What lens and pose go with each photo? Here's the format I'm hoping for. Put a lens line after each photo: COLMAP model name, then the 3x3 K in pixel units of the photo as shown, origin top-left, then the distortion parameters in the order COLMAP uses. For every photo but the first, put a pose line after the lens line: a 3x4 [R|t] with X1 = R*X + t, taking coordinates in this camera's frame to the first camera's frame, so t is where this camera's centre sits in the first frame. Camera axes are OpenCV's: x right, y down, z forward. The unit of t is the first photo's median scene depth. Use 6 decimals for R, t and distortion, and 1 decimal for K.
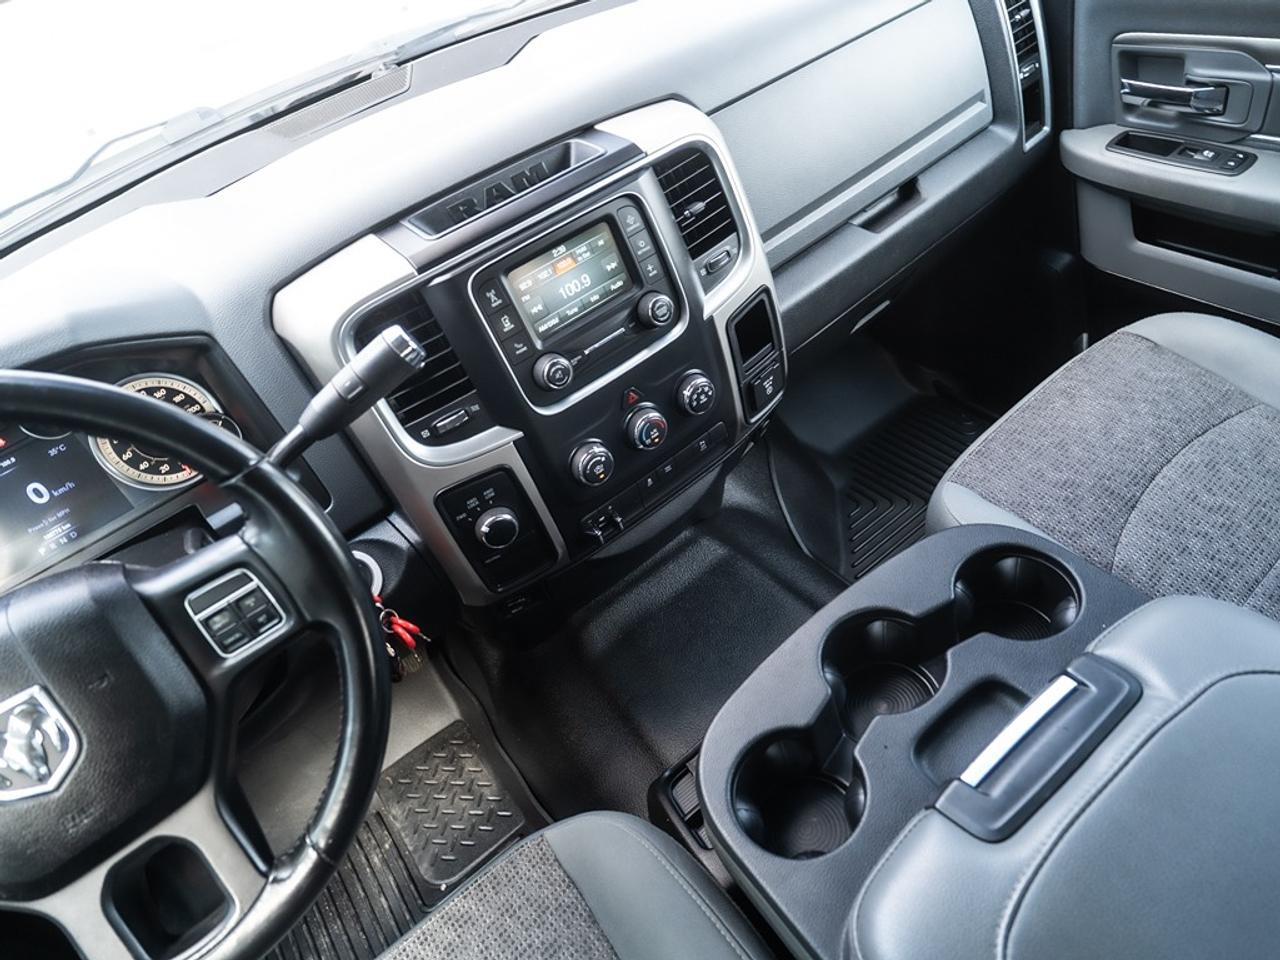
lens RADIAL K [[775.5, 0, 661.7], [0, 775.5, 479.1], [0, 0, 1]] dist [-0.012579, -0.001517]
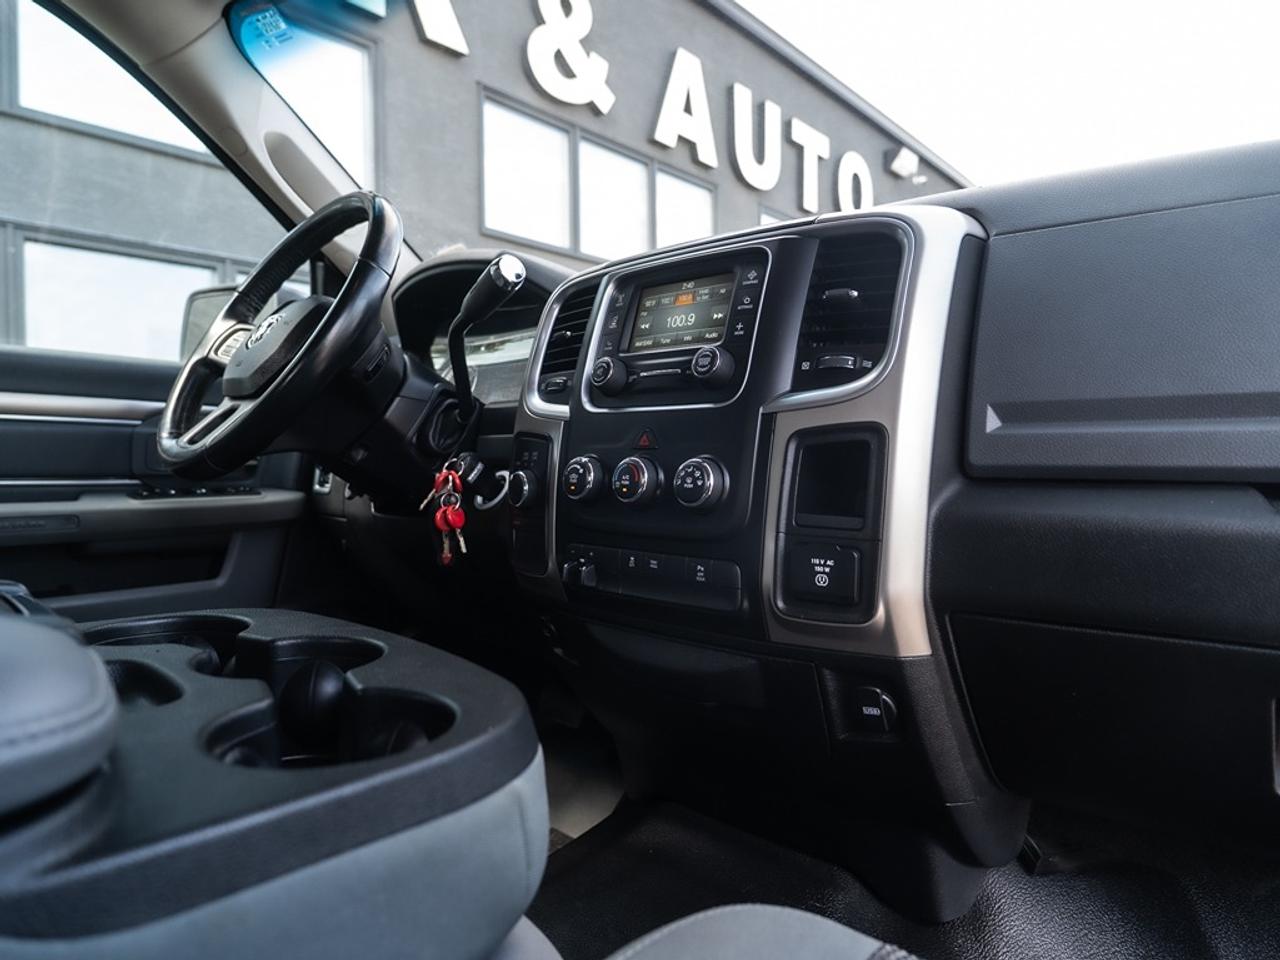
lens RADIAL K [[771.6, 0, 640.0], [0, 771.6, 480.0], [0, 0, 1]] dist [0.004220, 0.000702]
pose [[0.161058, 0.242979, -0.956568, 0.827540], [-0.710158, 0.701595, 0.058643, -0.122975], [0.685372, 0.669870, 0.285551, 0.786795]]
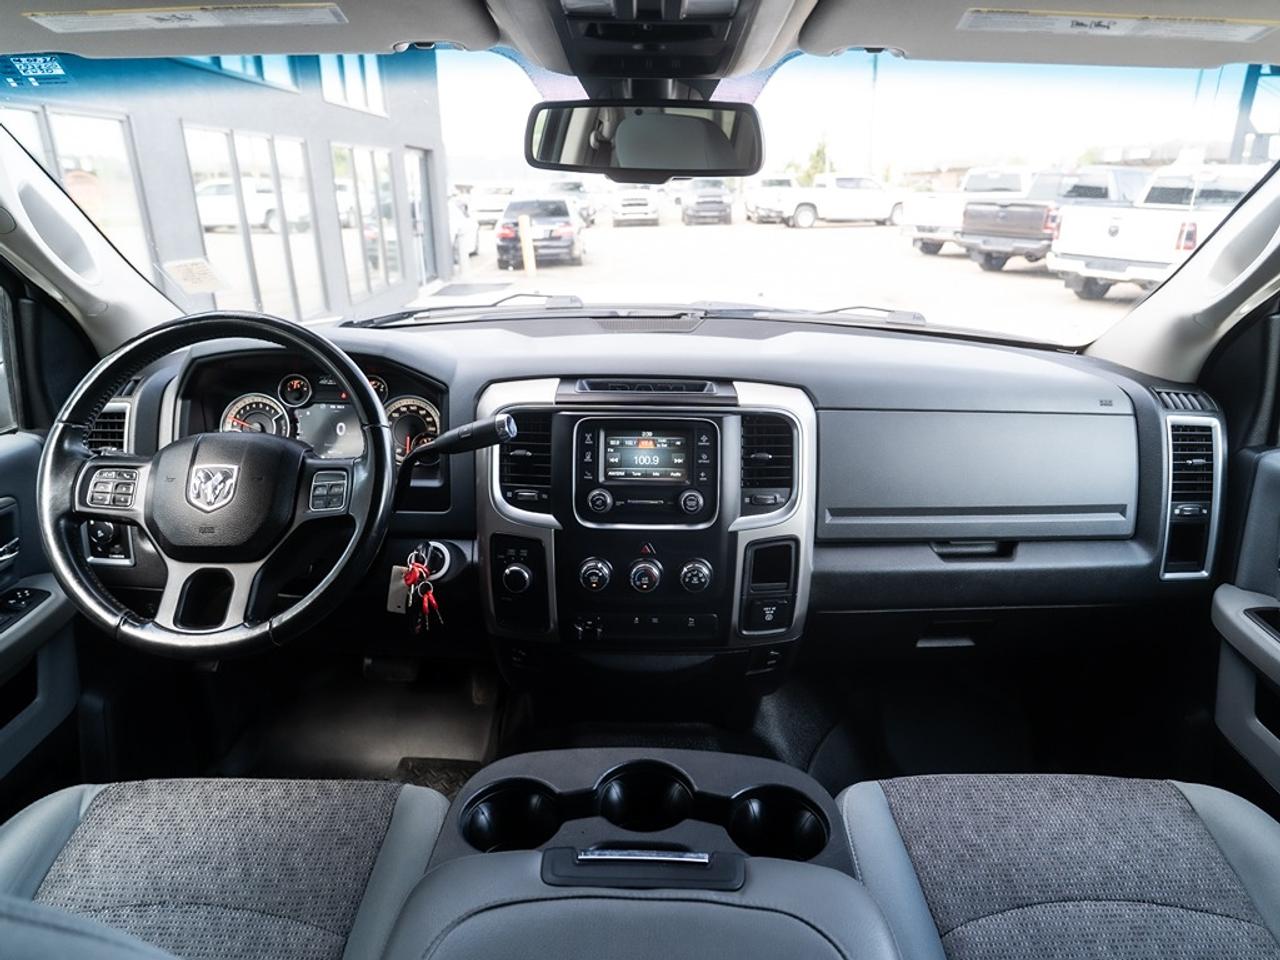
lens RADIAL K [[774.1, 0, 640.0], [0, 774.1, 480.0], [0, 0, 1]] dist [-0.018130, -0.000318]
pose [[0.762913, 0.414806, -0.495883, 0.585527], [-0.554574, 0.814122, -0.172197, 0.035375], [0.332281, 0.406375, 0.851145, -0.209083]]
